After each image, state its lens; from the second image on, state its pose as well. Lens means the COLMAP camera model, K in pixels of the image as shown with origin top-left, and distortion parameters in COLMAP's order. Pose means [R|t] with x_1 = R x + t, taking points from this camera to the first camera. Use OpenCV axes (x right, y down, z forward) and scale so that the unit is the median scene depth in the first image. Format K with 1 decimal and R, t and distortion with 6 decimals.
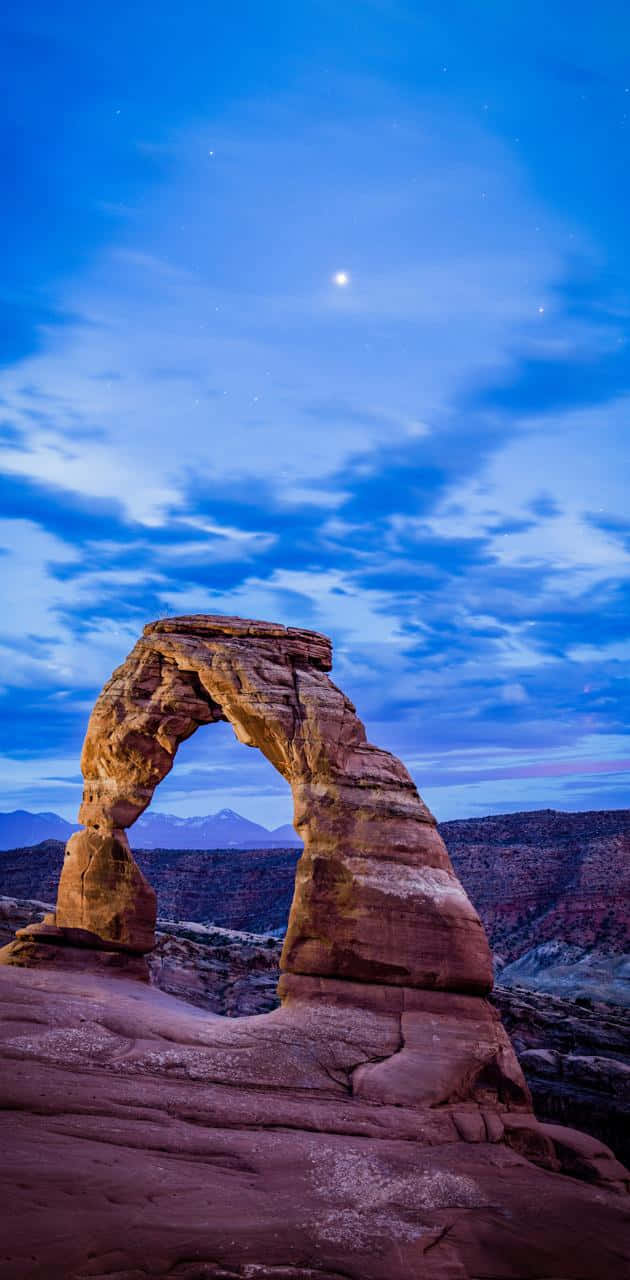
lens RADIAL K [[1393.8, 0, 315.0], [0, 1393.8, 640.0], [0, 0, 1]] dist [-0.000712, -0.014047]
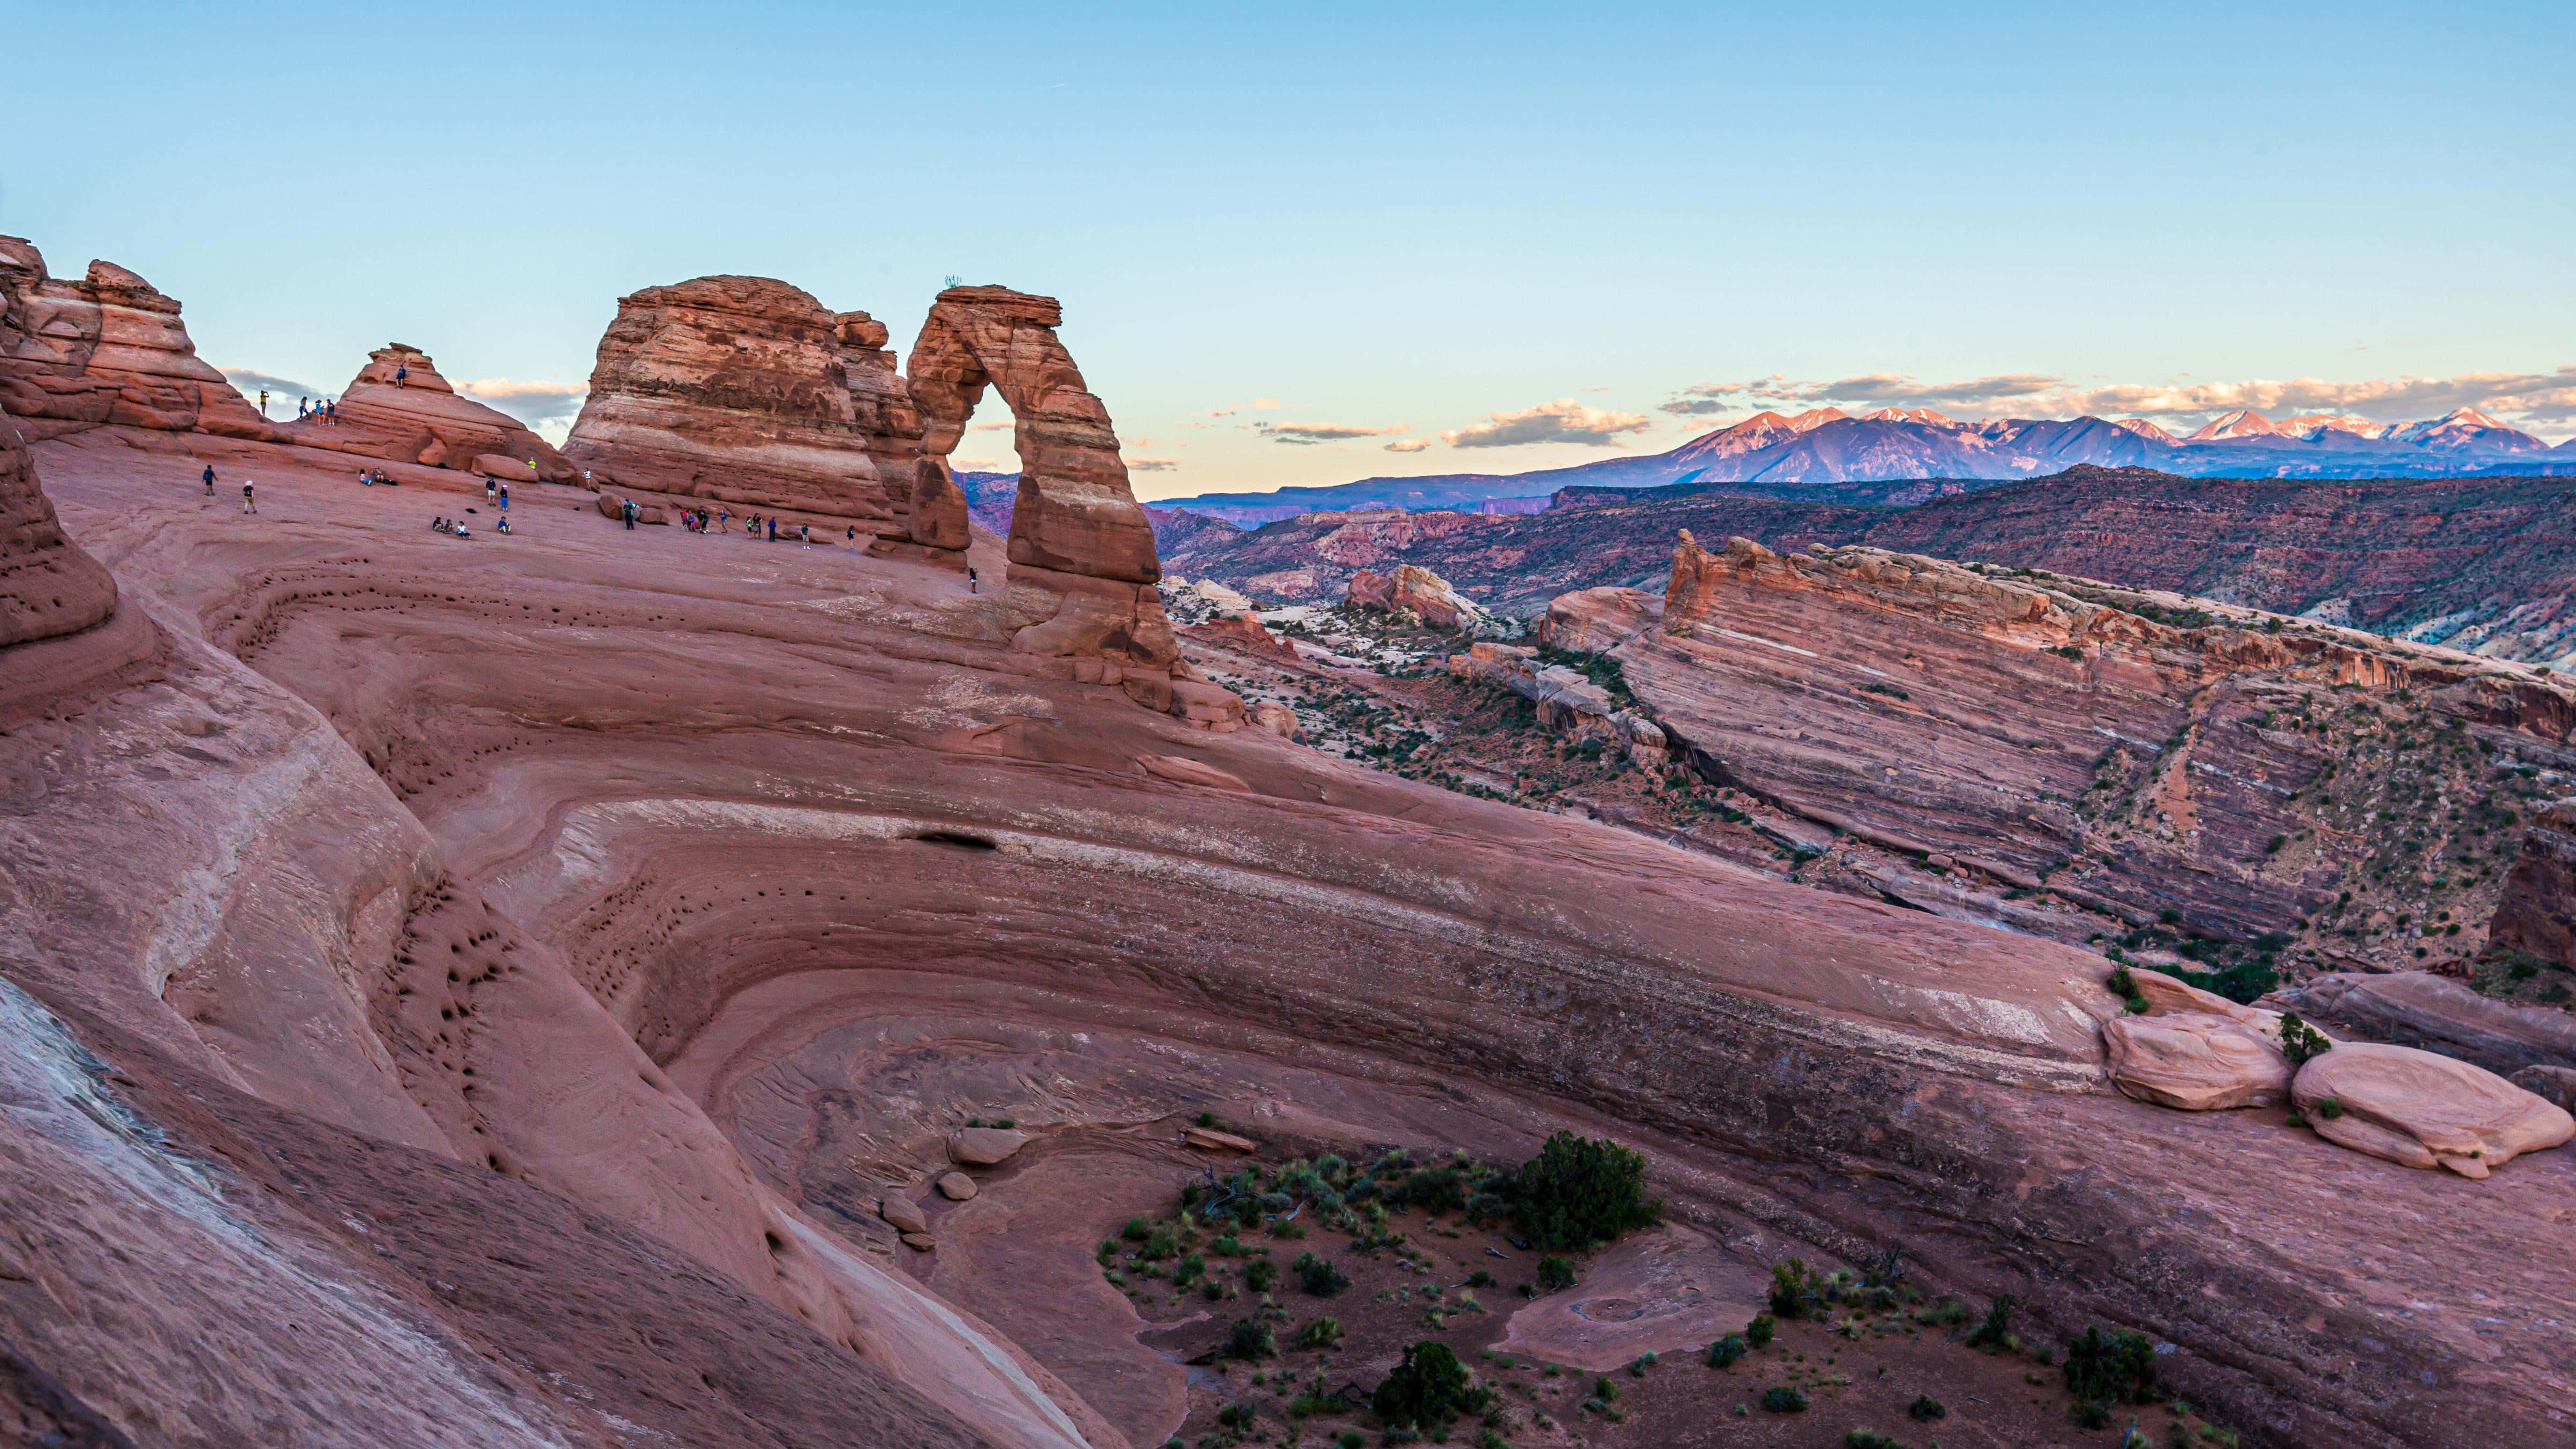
lens RADIAL K [[2239.5, 0, 1386.4], [0, 2239.5, 730.9], [0, 0, 1]] dist [0.000129, -0.002044]
pose [[0.873655, 0.050481, -0.483920, 1.290422], [0.075780, 0.968347, 0.237826, -0.083405], [0.480608, -0.244450, 0.842176, -0.642863]]
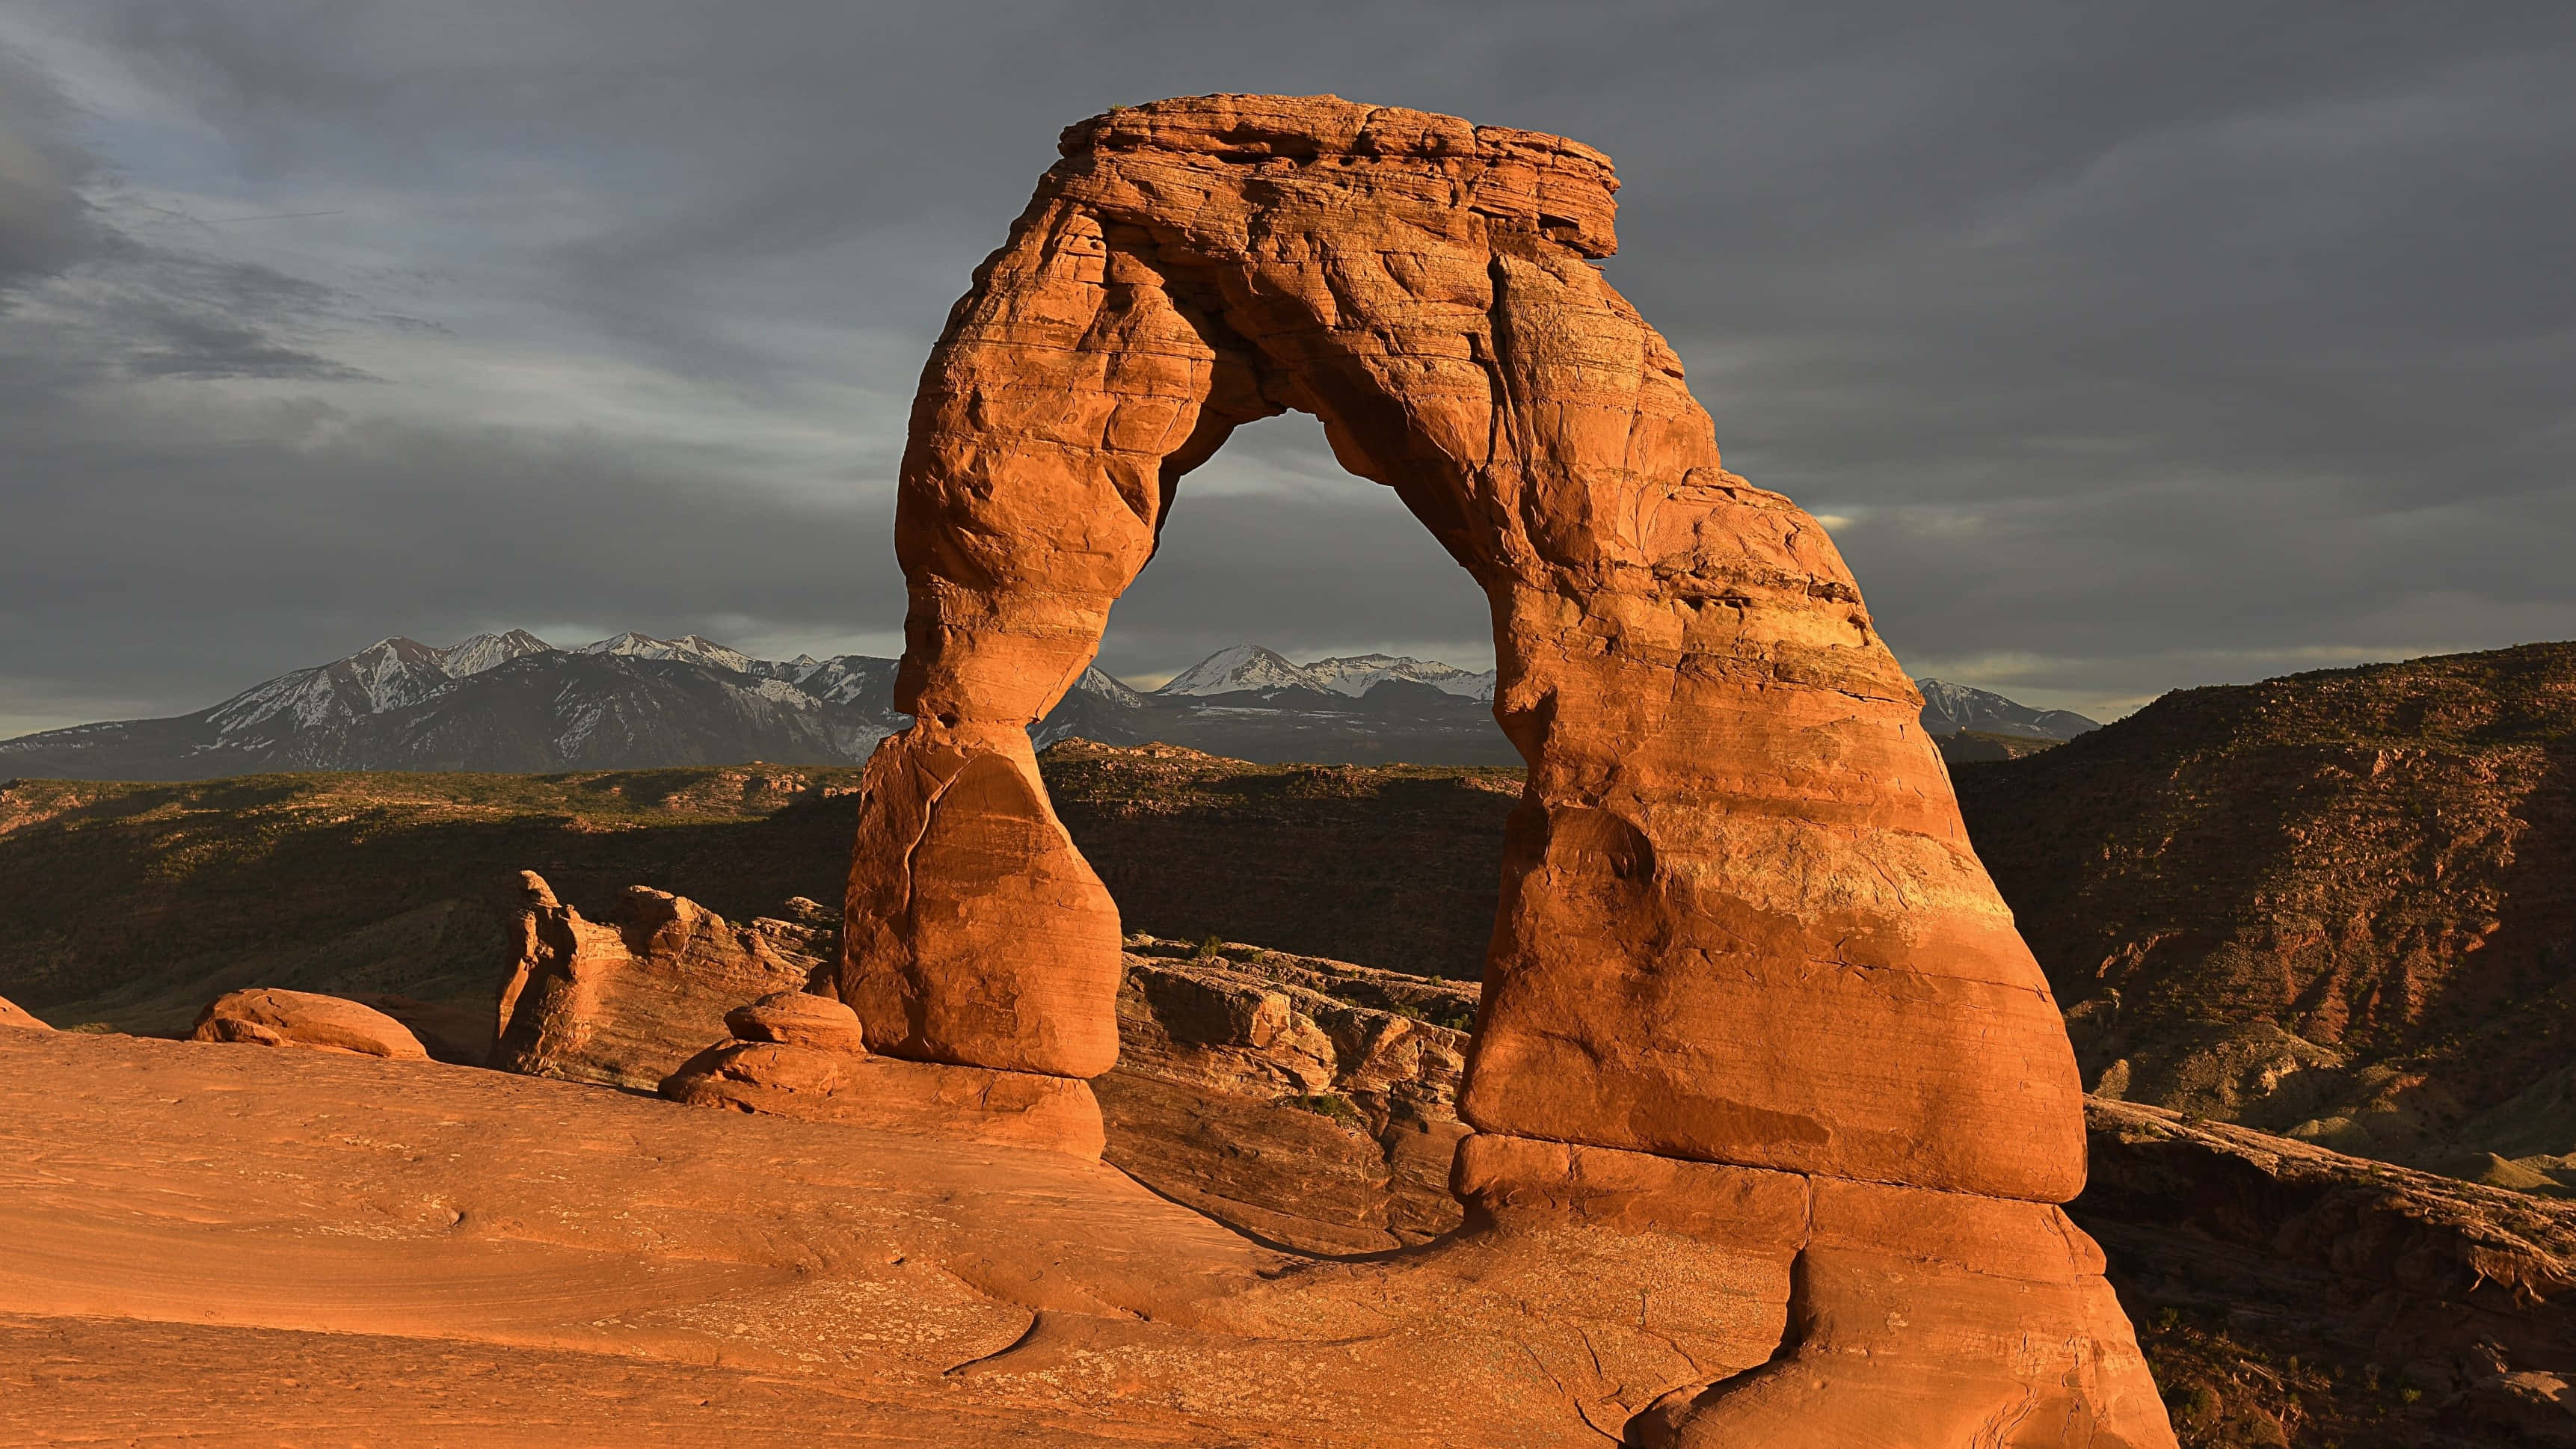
lens RADIAL K [[4272.4, 0, 1294.2], [0, 4272.4, 781.7], [0, 0, 1]] dist [0.136028, -0.076398]
pose [[0.990881, -0.003949, -0.134679, 0.076426], [0.024433, 0.988264, 0.150786, -0.010179], [0.132503, -0.152702, 0.979349, -0.040252]]
